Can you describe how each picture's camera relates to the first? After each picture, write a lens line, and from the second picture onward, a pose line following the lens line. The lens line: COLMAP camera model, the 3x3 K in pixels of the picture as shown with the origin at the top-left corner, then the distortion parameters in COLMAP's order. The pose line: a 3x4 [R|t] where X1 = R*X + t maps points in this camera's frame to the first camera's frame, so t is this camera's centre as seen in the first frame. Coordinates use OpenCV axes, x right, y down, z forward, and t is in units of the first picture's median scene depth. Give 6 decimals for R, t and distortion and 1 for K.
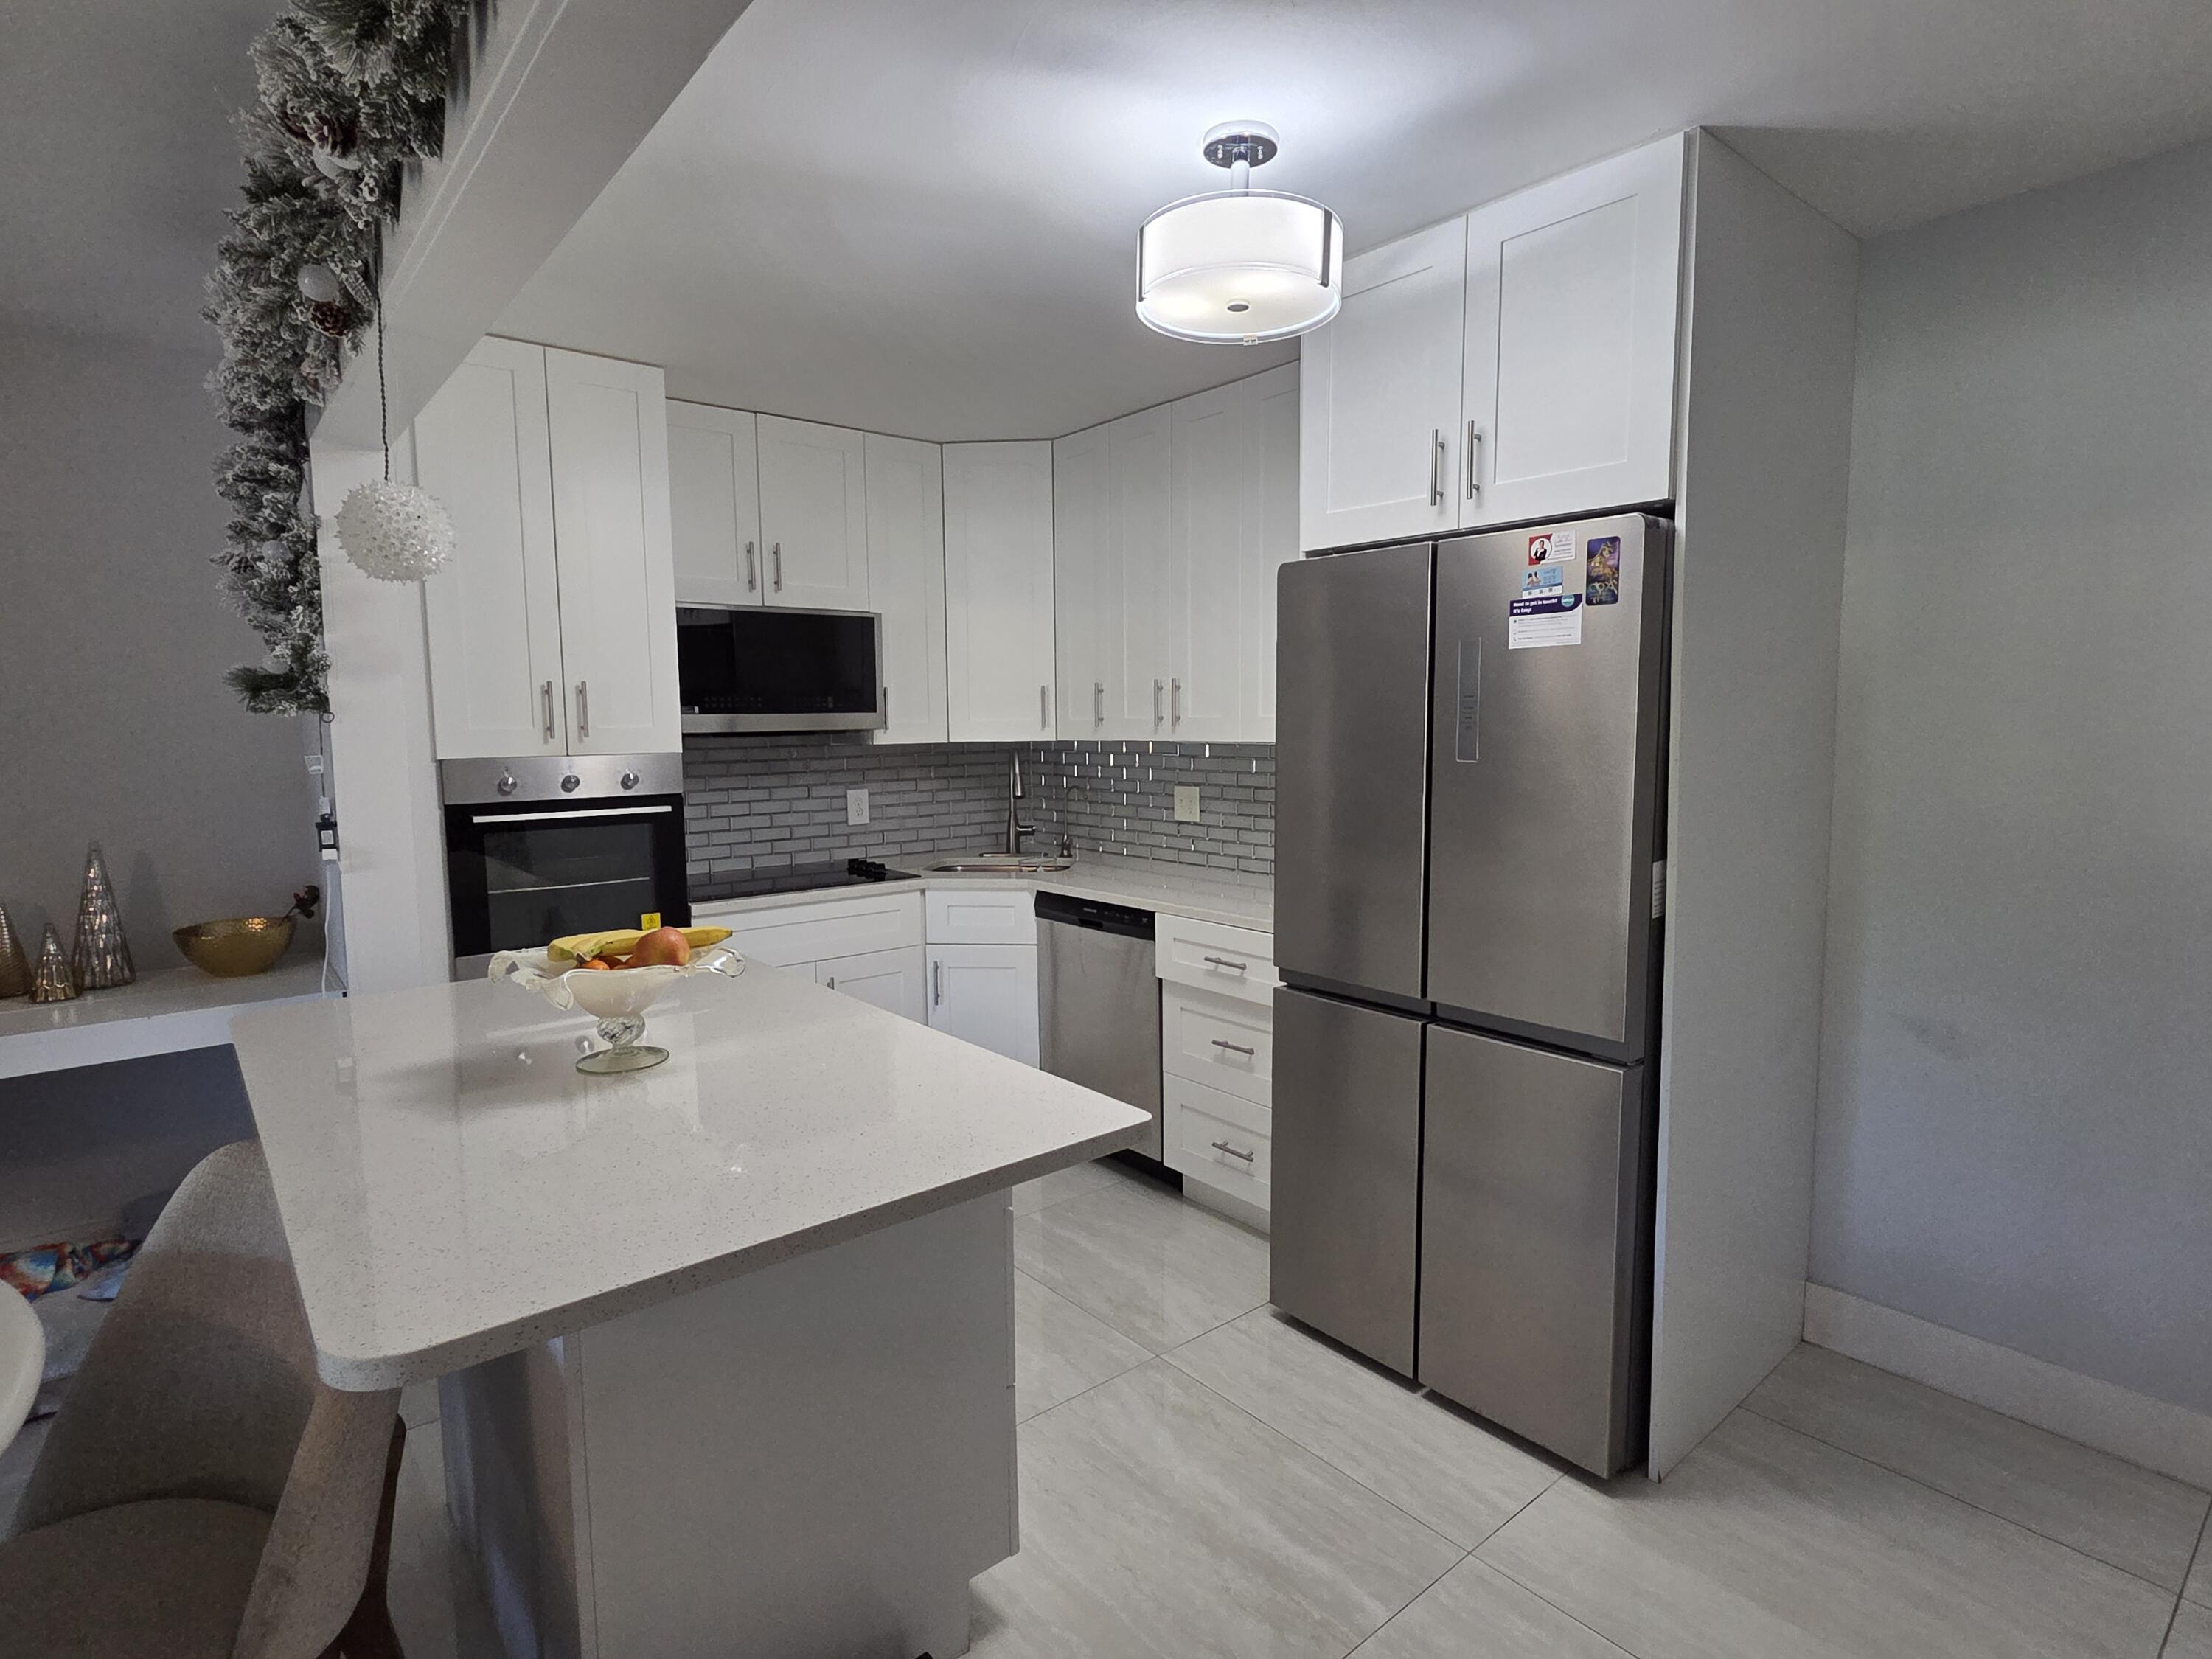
lens RADIAL K [[1142.7, 0, 1107.5], [0, 1142.7, 832.8], [0, 0, 1]] dist [0.001903, -0.000461]
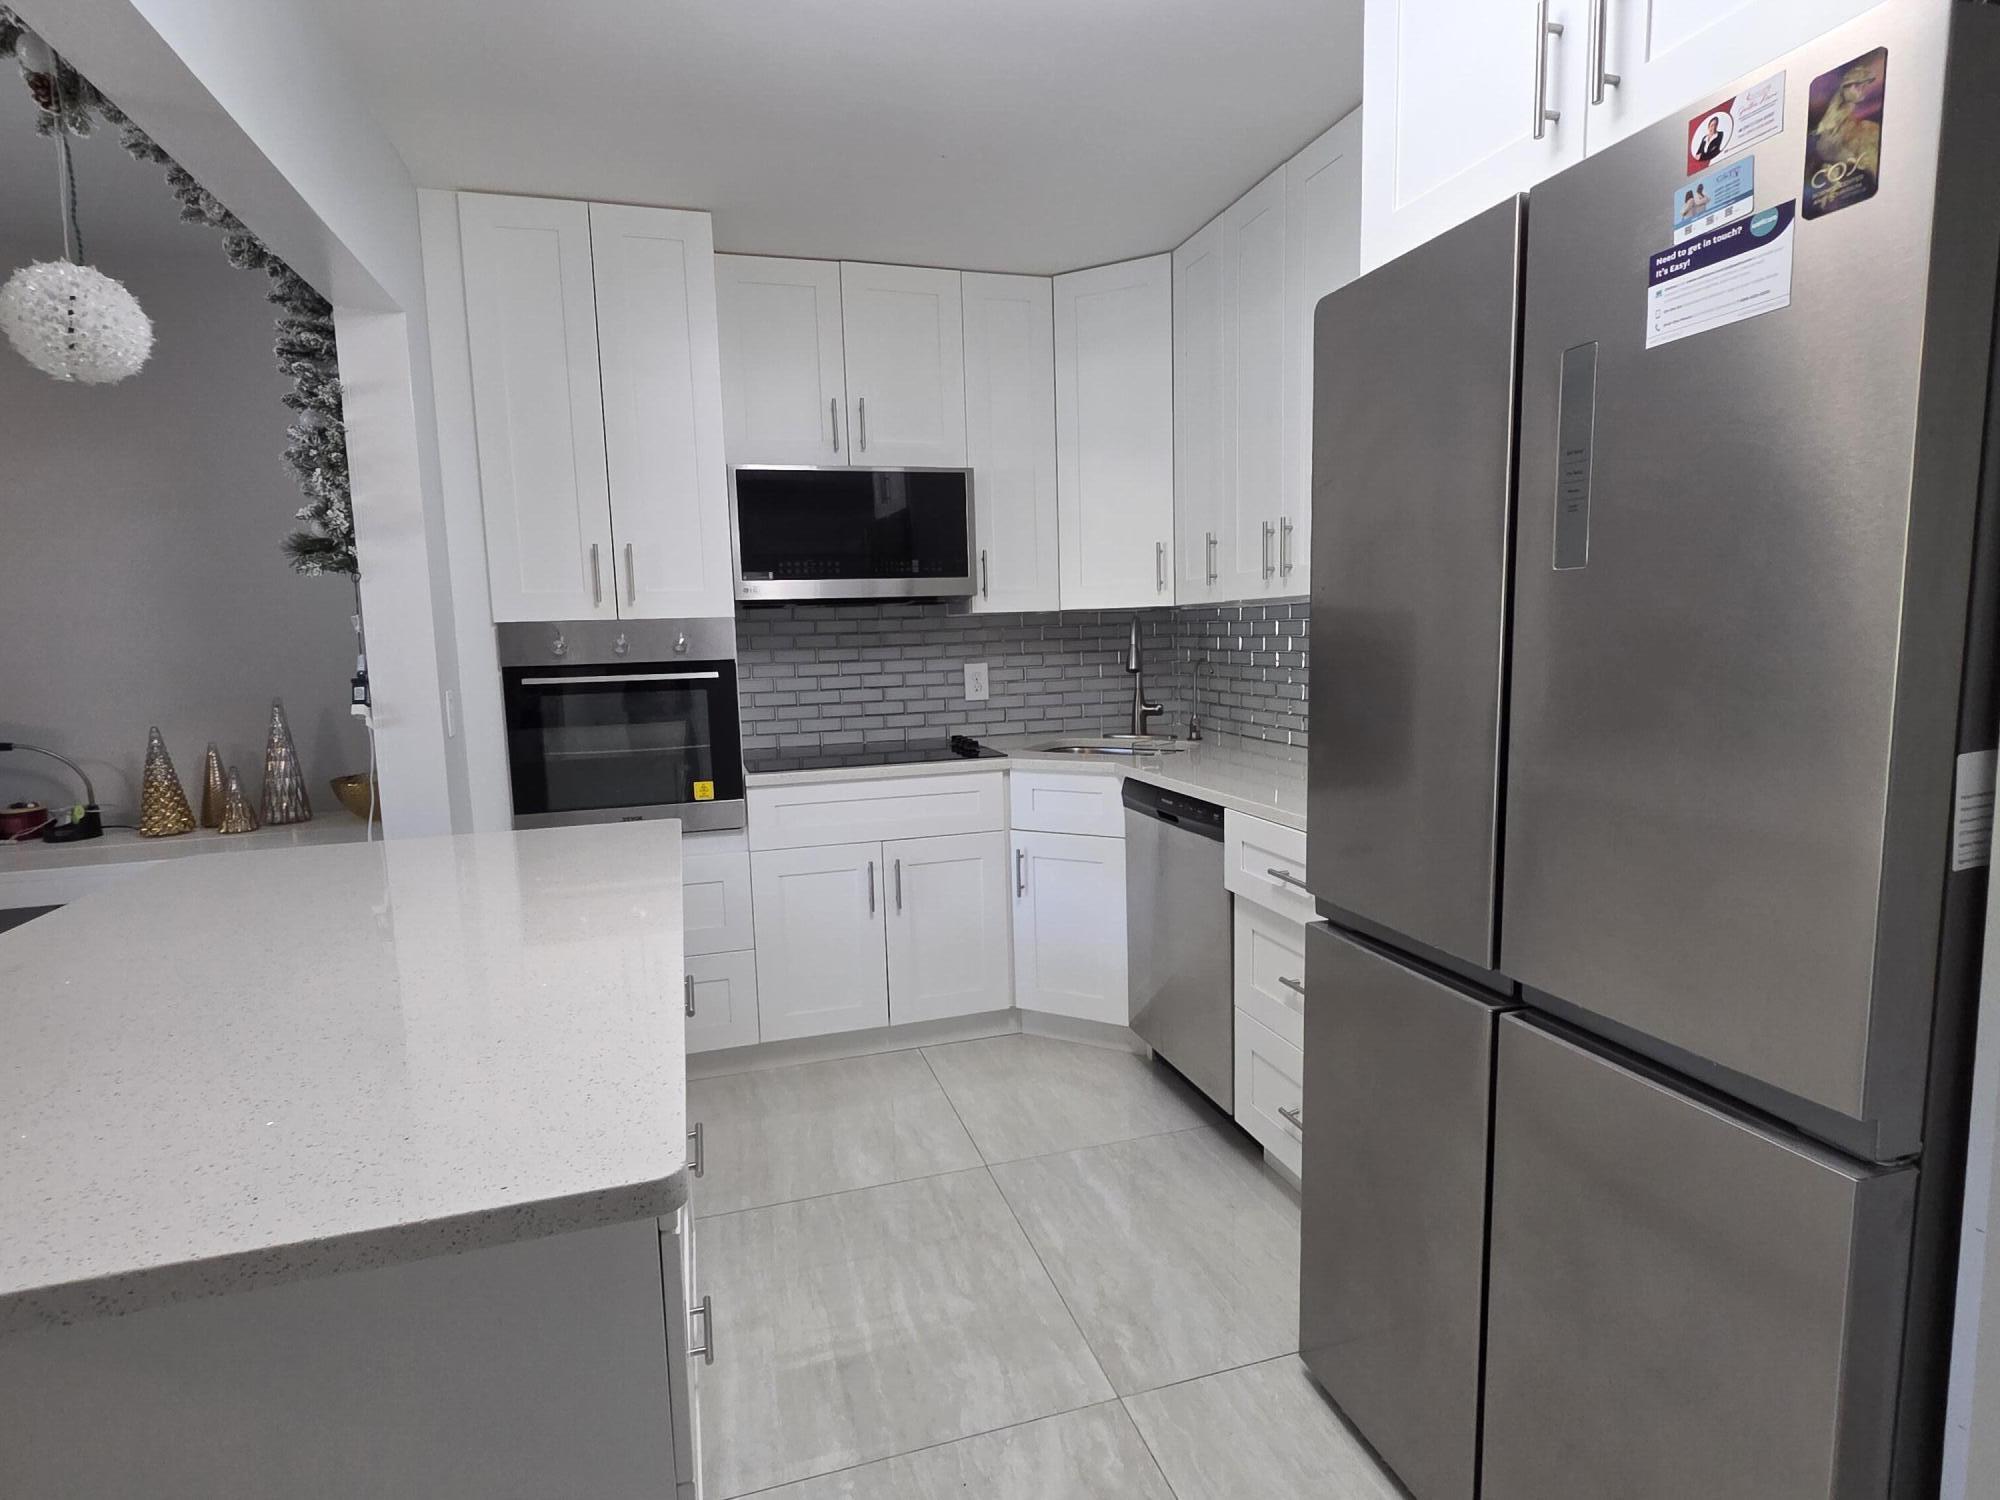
lens RADIAL K [[1024.9, 0, 995.4], [0, 1024.9, 753.5], [0, 0, 1]] dist [-0.005803, -0.001727]
pose [[0.921292, 0.032657, -0.387498, 0.165038], [-0.022160, 0.999257, 0.031529, 0.012481], [0.388239, -0.020461, 0.921331, 0.275896]]
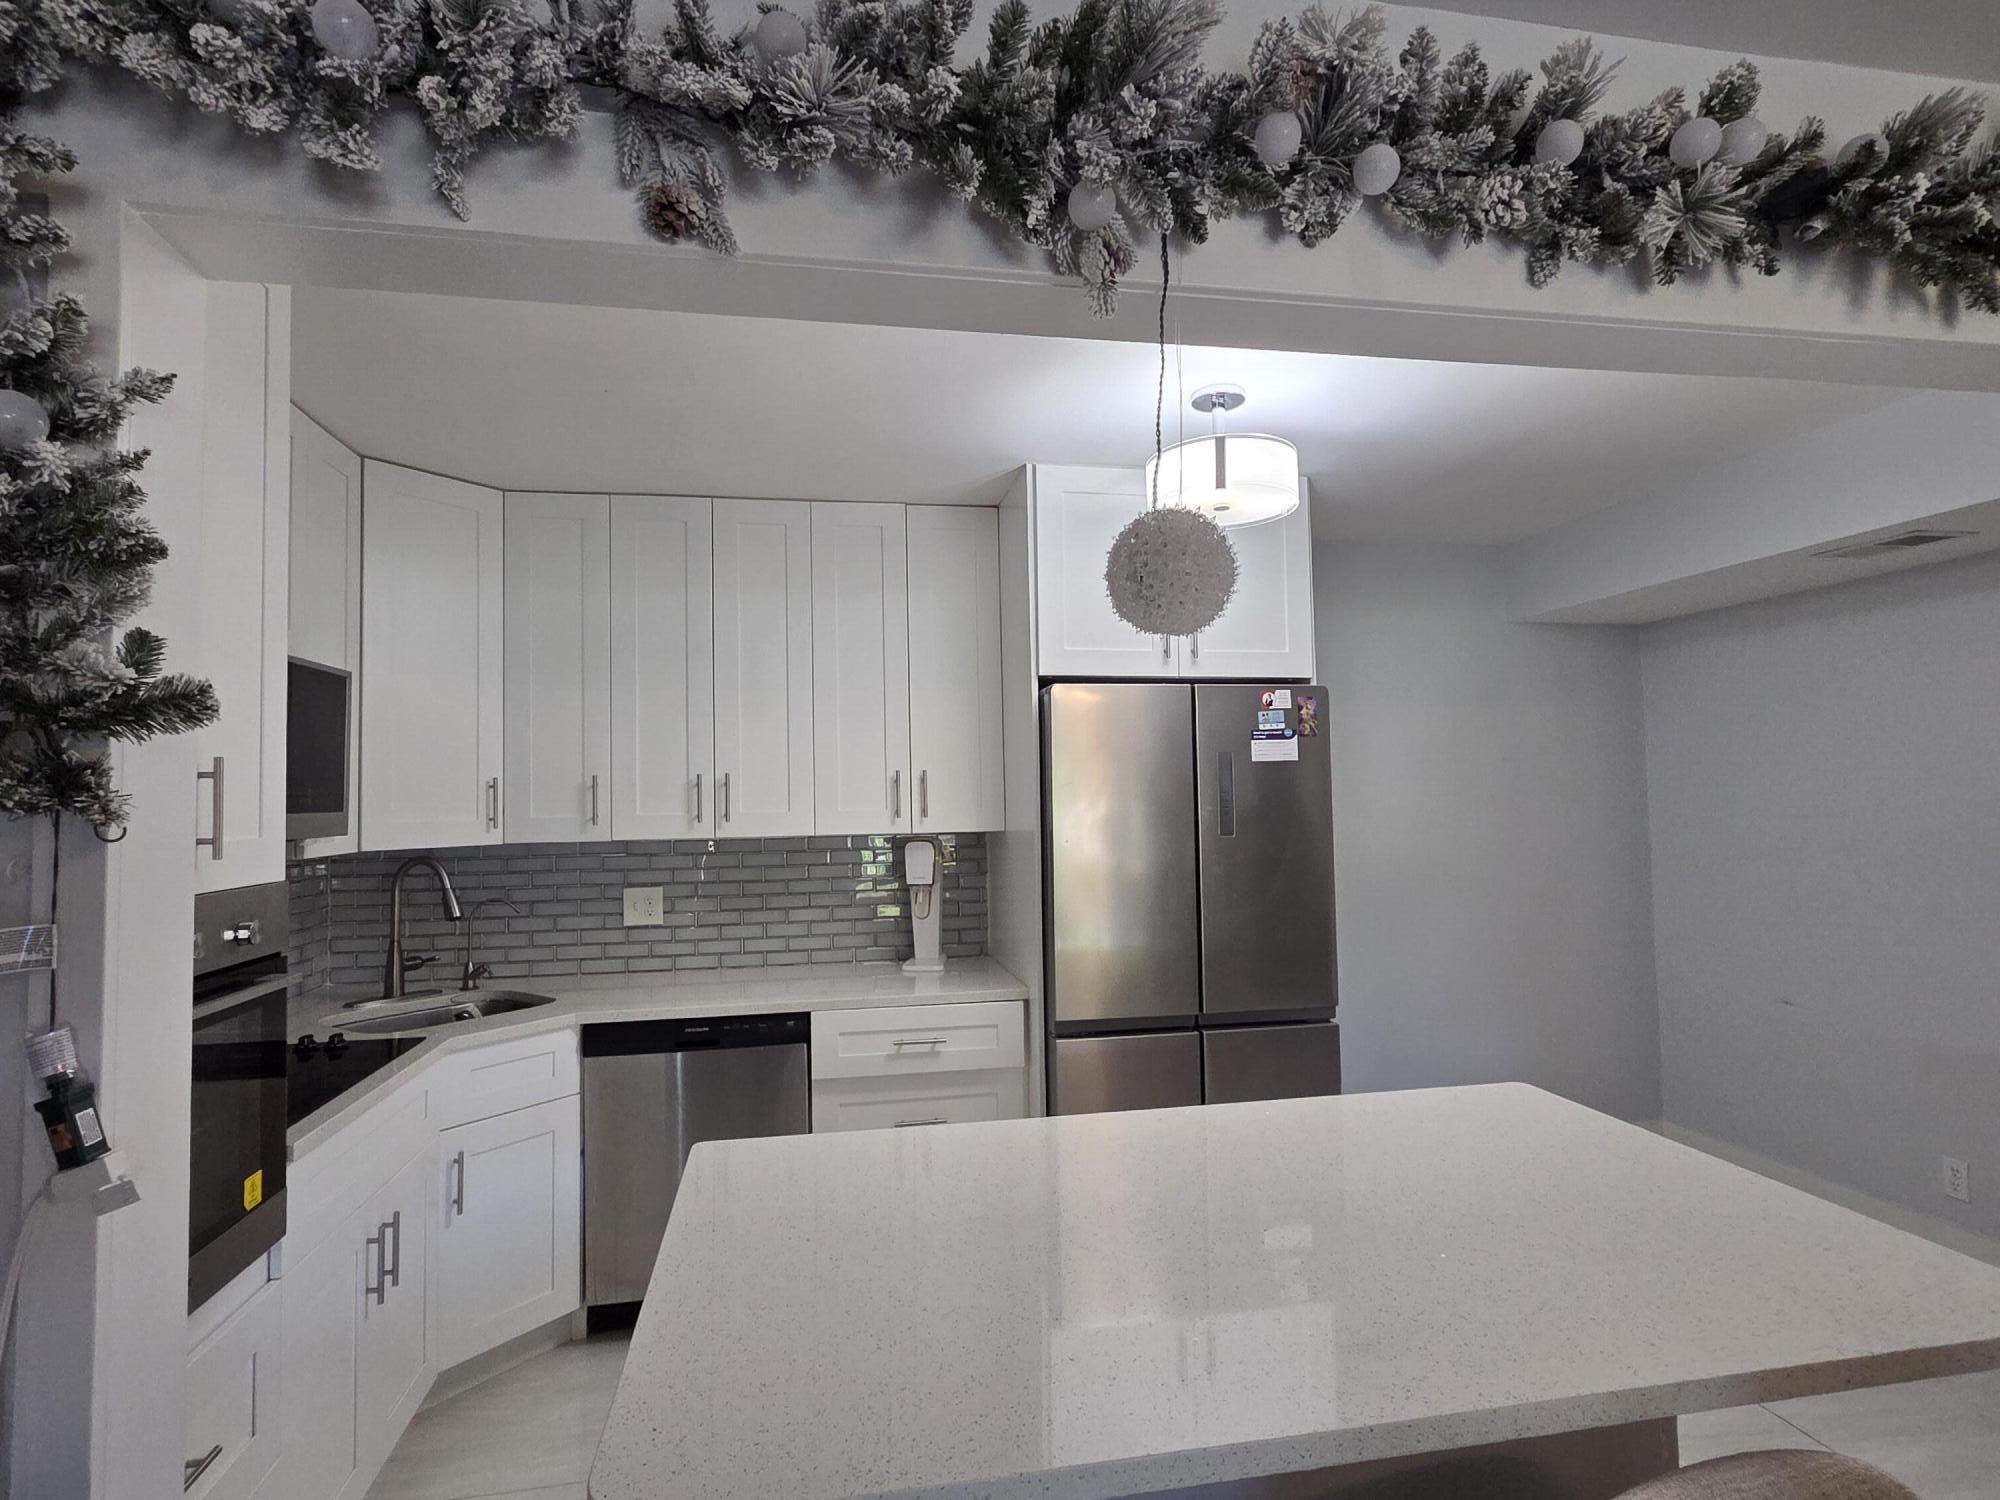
lens RADIAL K [[1033.2, 0, 1001.3], [0, 1033.2, 753.0], [0, 0, 1]] dist [0.001903, -0.000461]
pose [[0.485236, 0.037805, 0.873565, -0.635753], [0.101215, 0.989920, -0.099062, -0.043529], [-0.868505, 0.136486, 0.476519, 0.399271]]
